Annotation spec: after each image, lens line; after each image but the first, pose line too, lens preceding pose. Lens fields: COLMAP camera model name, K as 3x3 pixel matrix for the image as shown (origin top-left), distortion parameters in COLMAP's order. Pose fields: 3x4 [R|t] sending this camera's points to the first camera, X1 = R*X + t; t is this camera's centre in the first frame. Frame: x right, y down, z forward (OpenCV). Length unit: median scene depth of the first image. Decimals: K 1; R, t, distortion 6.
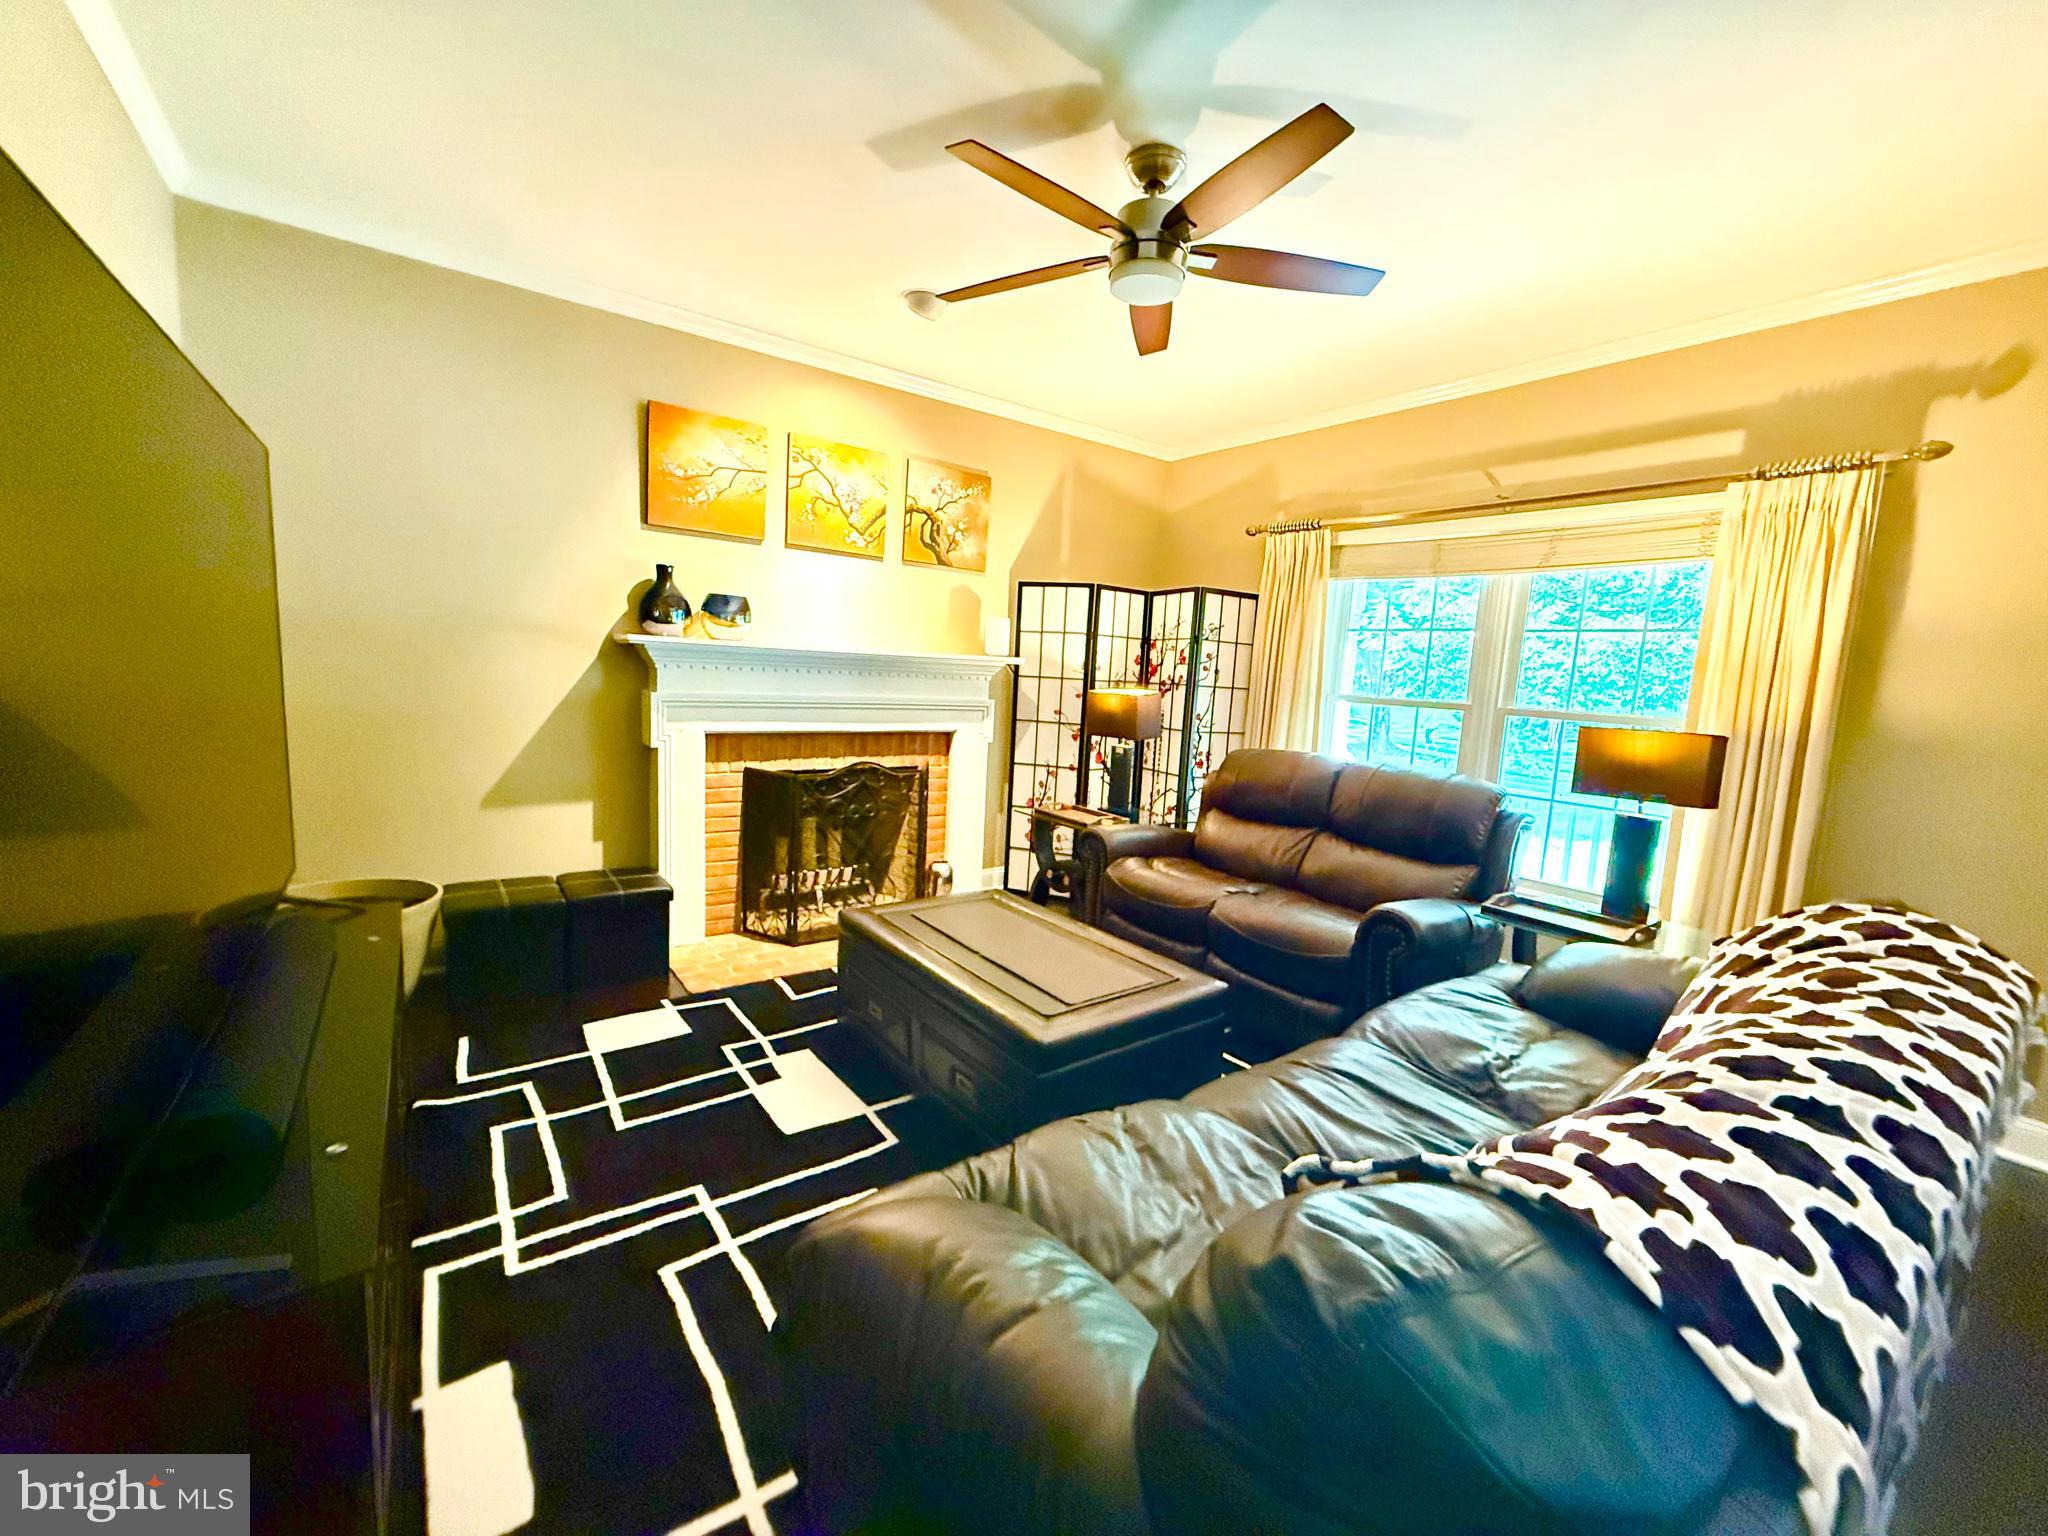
lens RADIAL K [[798.7, 0, 1020.0], [0, 798.7, 768.7], [0, 0, 1]] dist [-0.001467, -0.000891]
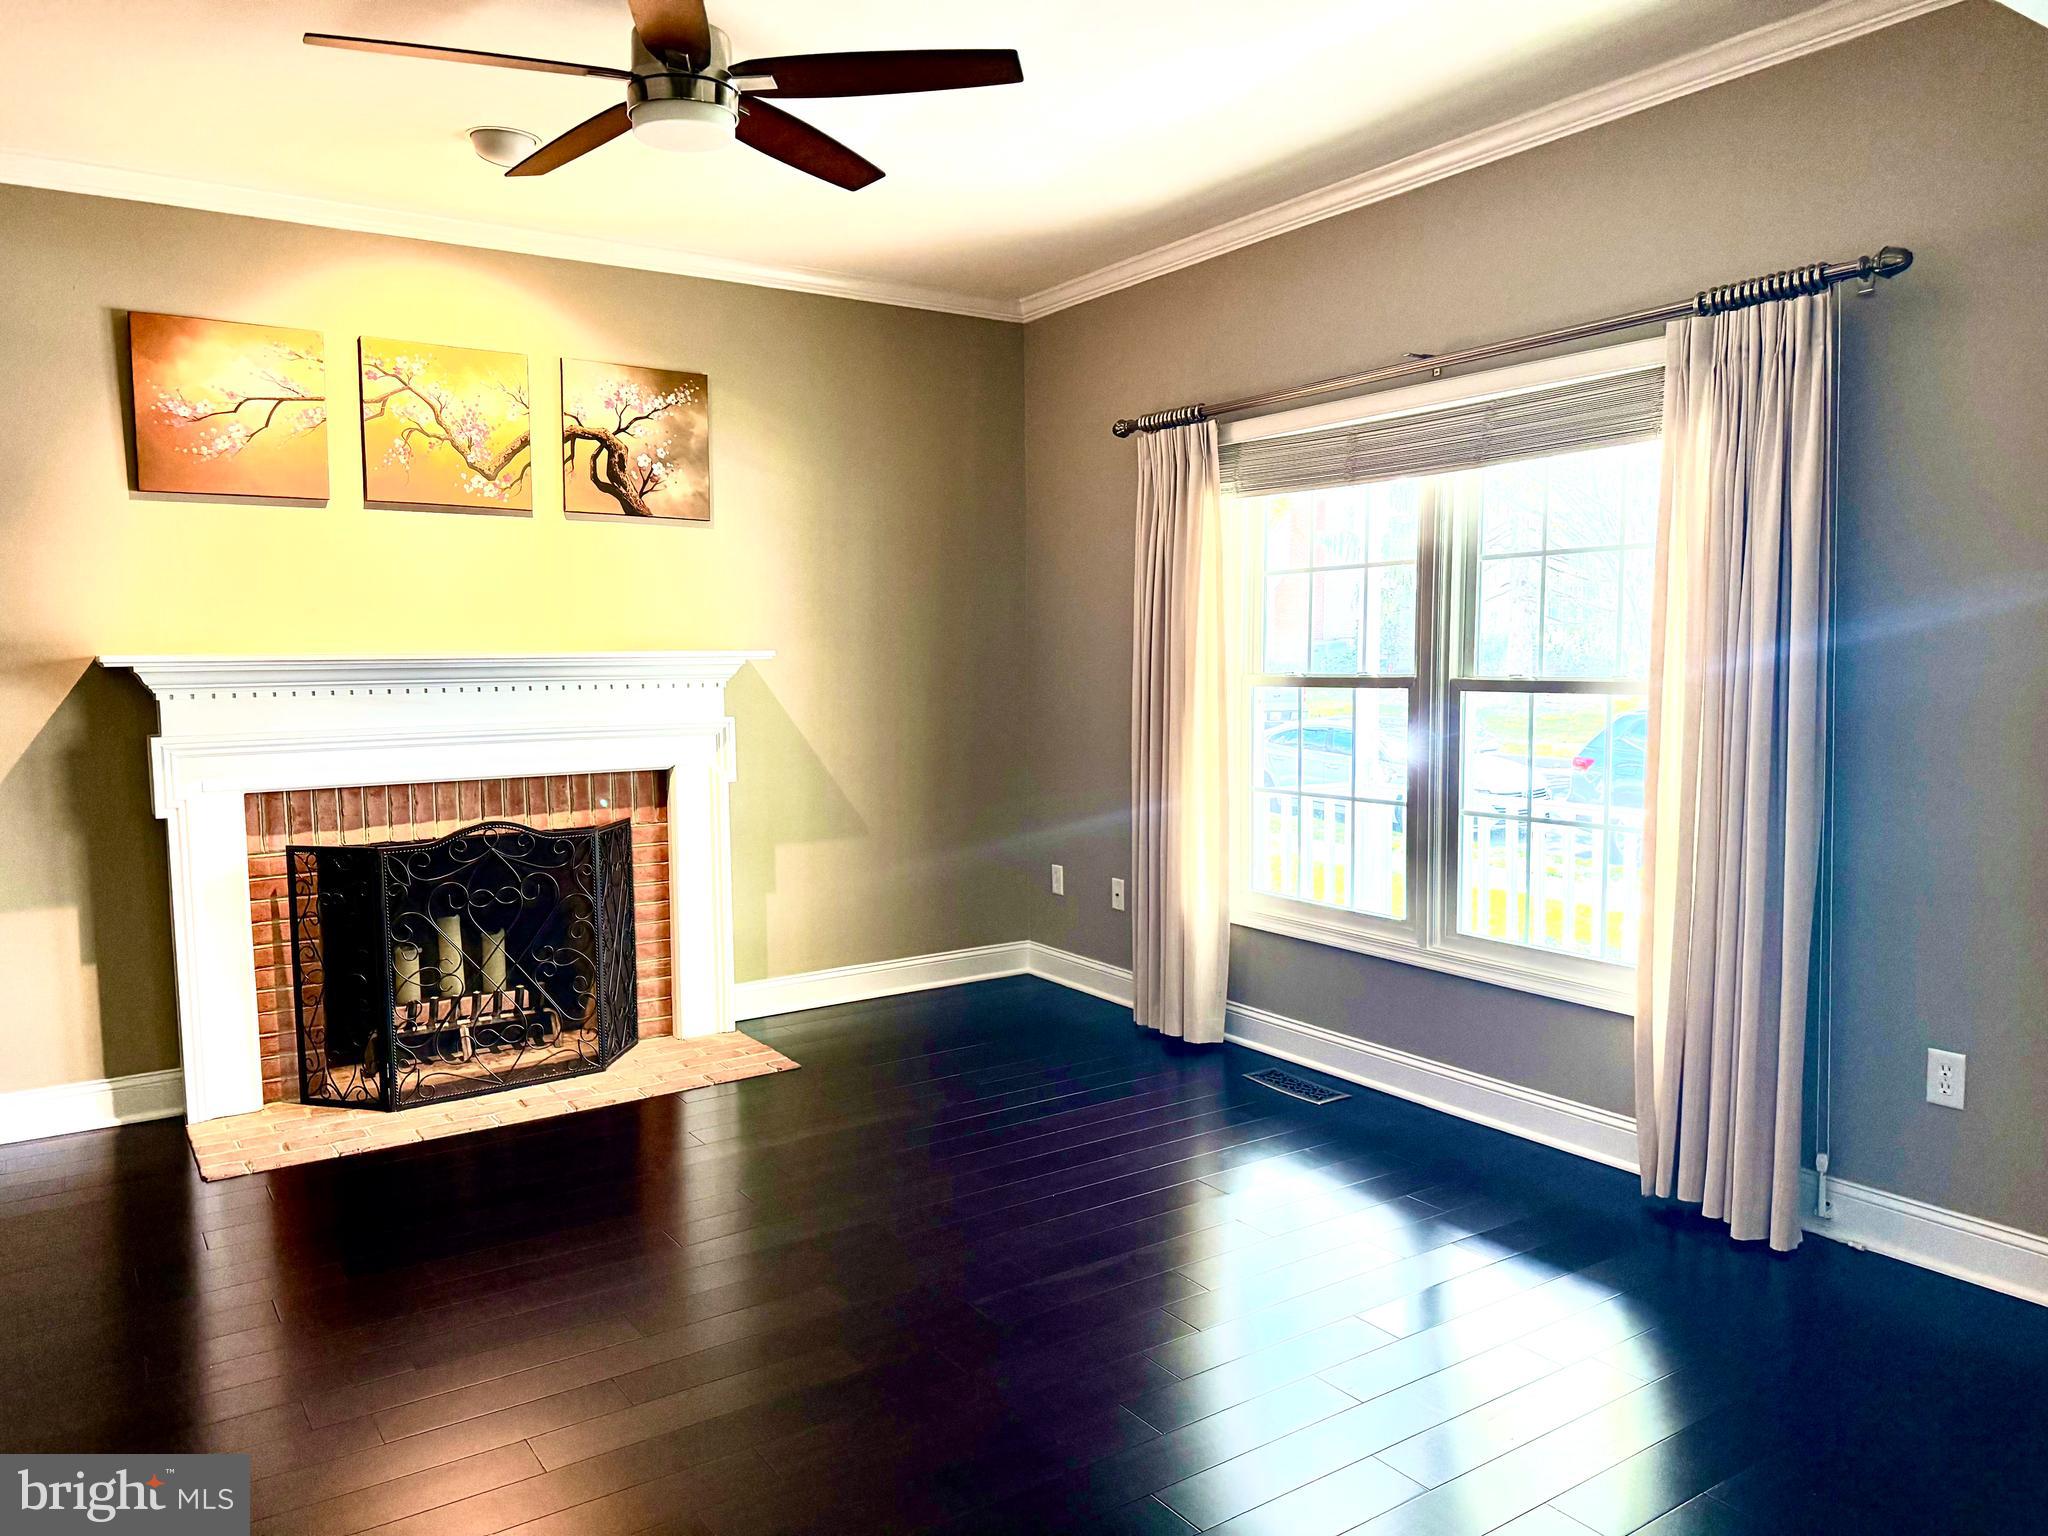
lens RADIAL K [[1423.2, 0, 1023.4], [0, 1423.2, 772.5], [0, 0, 1]] dist [0.027003, -0.020722]
pose [[0.997085, -0.059668, -0.047557, 0.279260], [0.057387, 0.997199, -0.047967, 0.029166], [0.050286, 0.045098, 0.997716, -0.139794]]
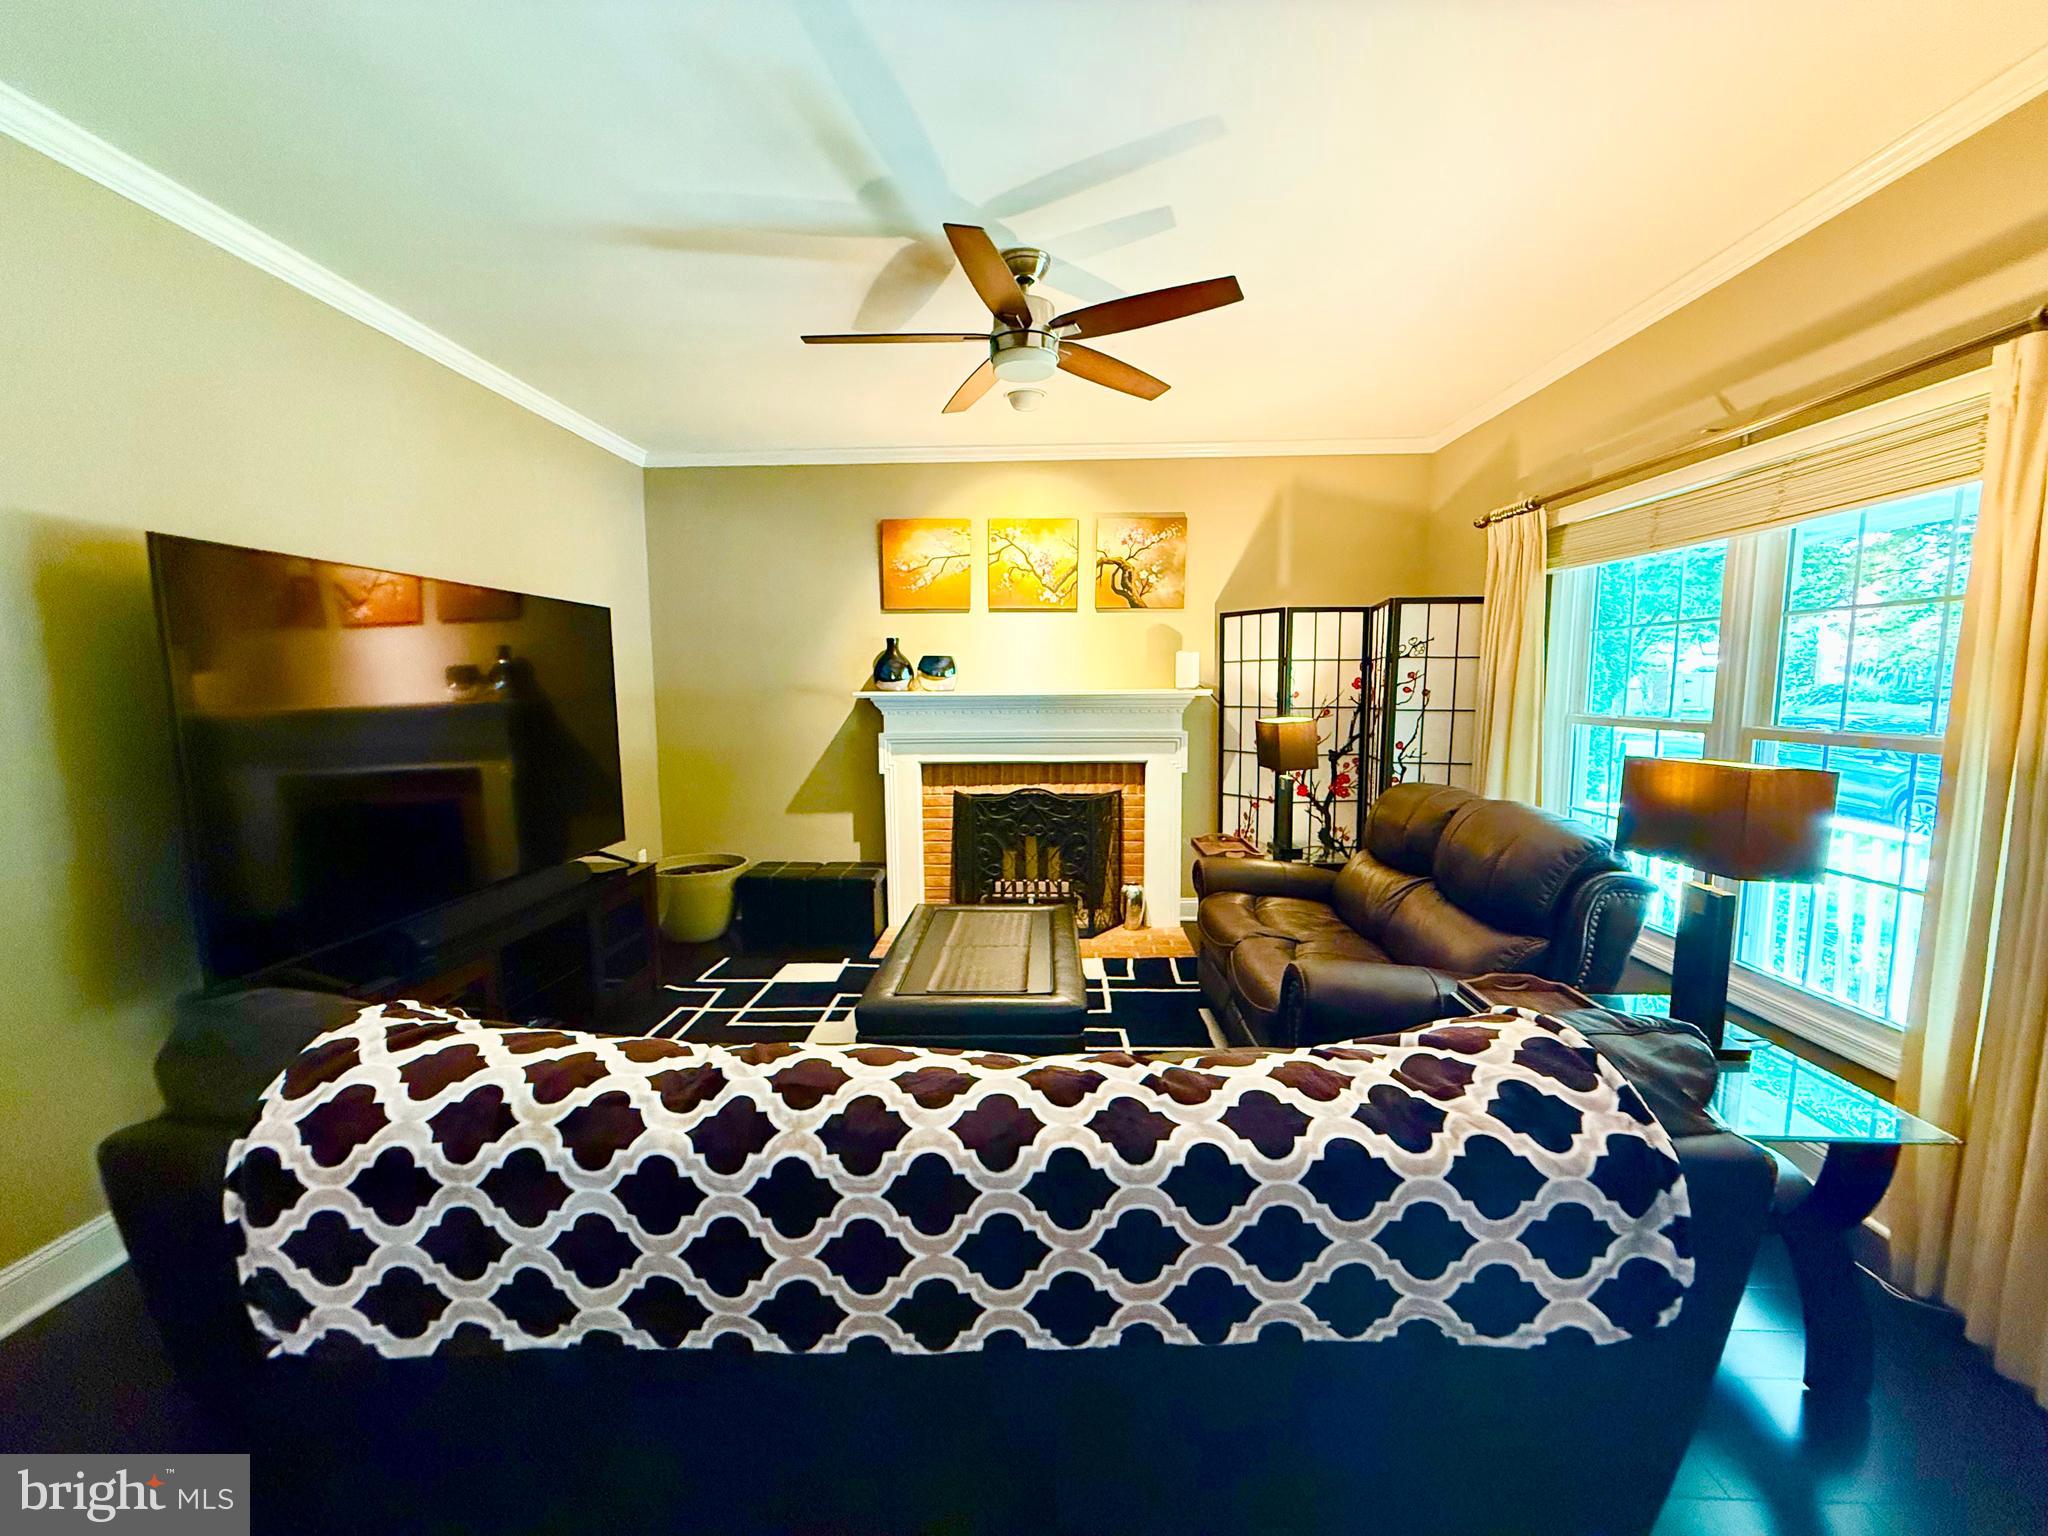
lens RADIAL K [[798.7, 0, 1032.1], [0, 798.7, 773.1], [0, 0, 1]] dist [-0.001467, -0.000891]
pose [[0.794954, 0.008618, -0.606609, 0.477639], [-0.028020, 0.999354, -0.022521, -0.004206], [0.606022, 0.034901, 0.794682, 0.071220]]
